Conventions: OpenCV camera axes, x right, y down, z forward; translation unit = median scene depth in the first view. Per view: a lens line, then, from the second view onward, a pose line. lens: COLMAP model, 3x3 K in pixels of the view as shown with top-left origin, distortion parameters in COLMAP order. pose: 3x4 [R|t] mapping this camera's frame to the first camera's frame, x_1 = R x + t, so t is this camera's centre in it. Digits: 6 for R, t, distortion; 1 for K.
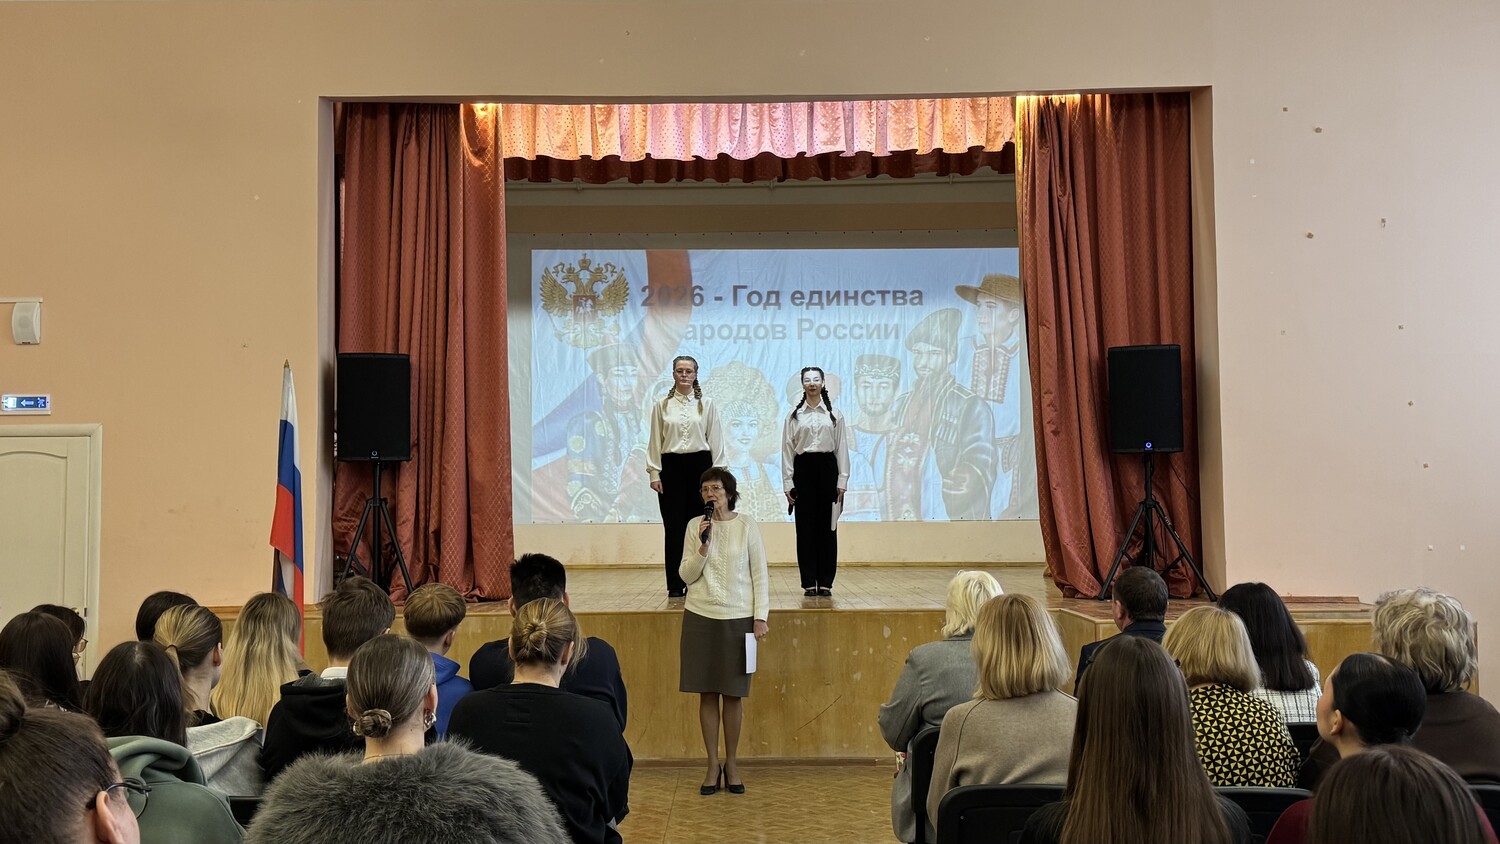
lens RADIAL K [[1559.4, 0, 750.0], [0, 1559.4, 422.0], [0, 0, 1]] dist [0.031603, 0.011497]
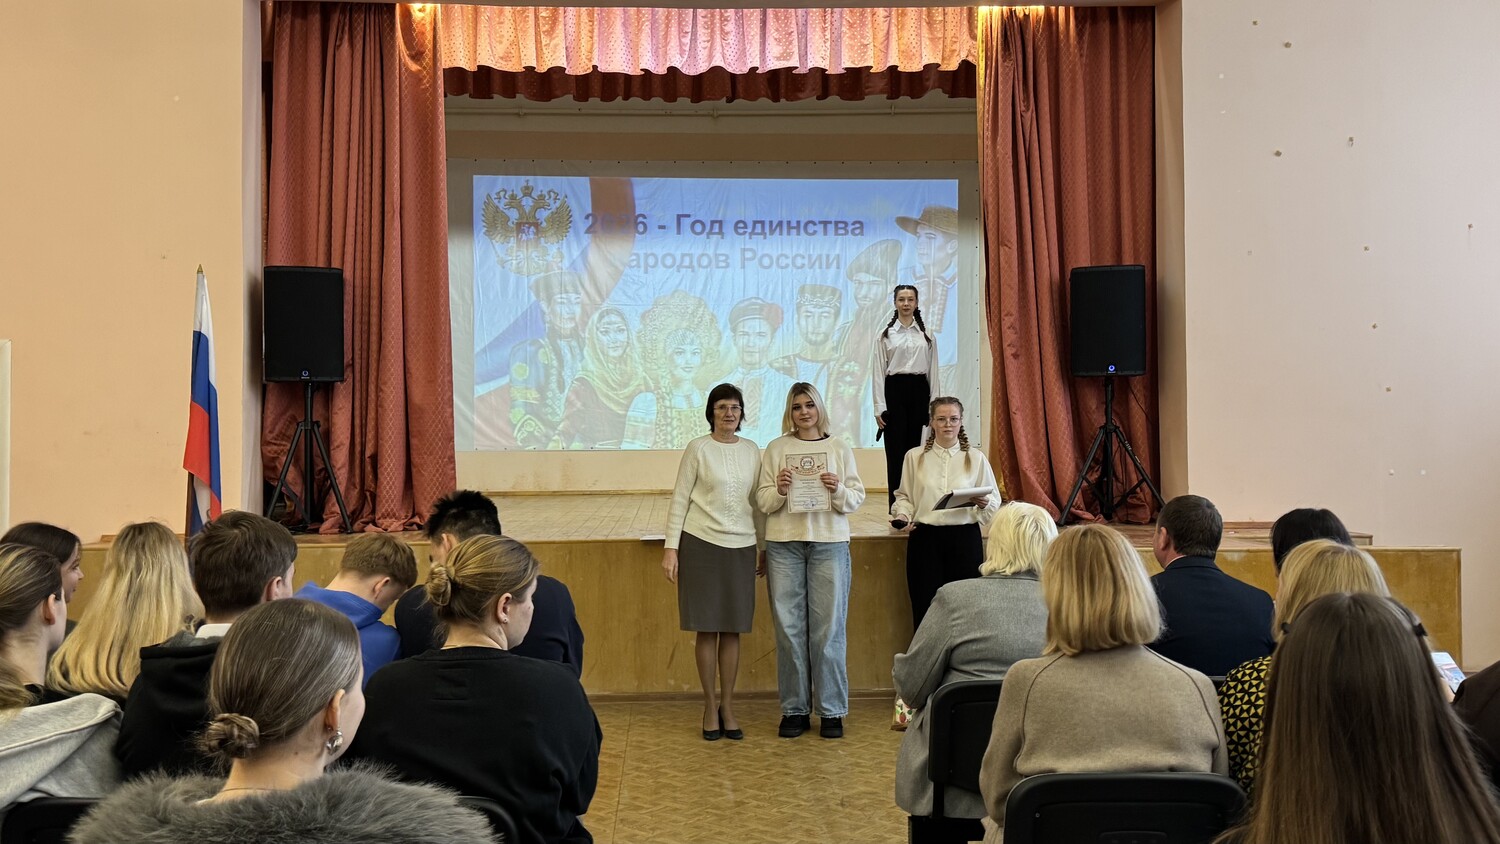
lens RADIAL K [[1357.9, 0, 750.0], [0, 1357.9, 422.0], [0, 0, 1]] dist [0.008612, -0.007768]
pose [[0.998214, 0.001915, 0.059715, -0.019502], [-0.004234, 0.999240, 0.038736, 0.015147], [-0.059595, -0.038920, 0.997464, 0.150250]]
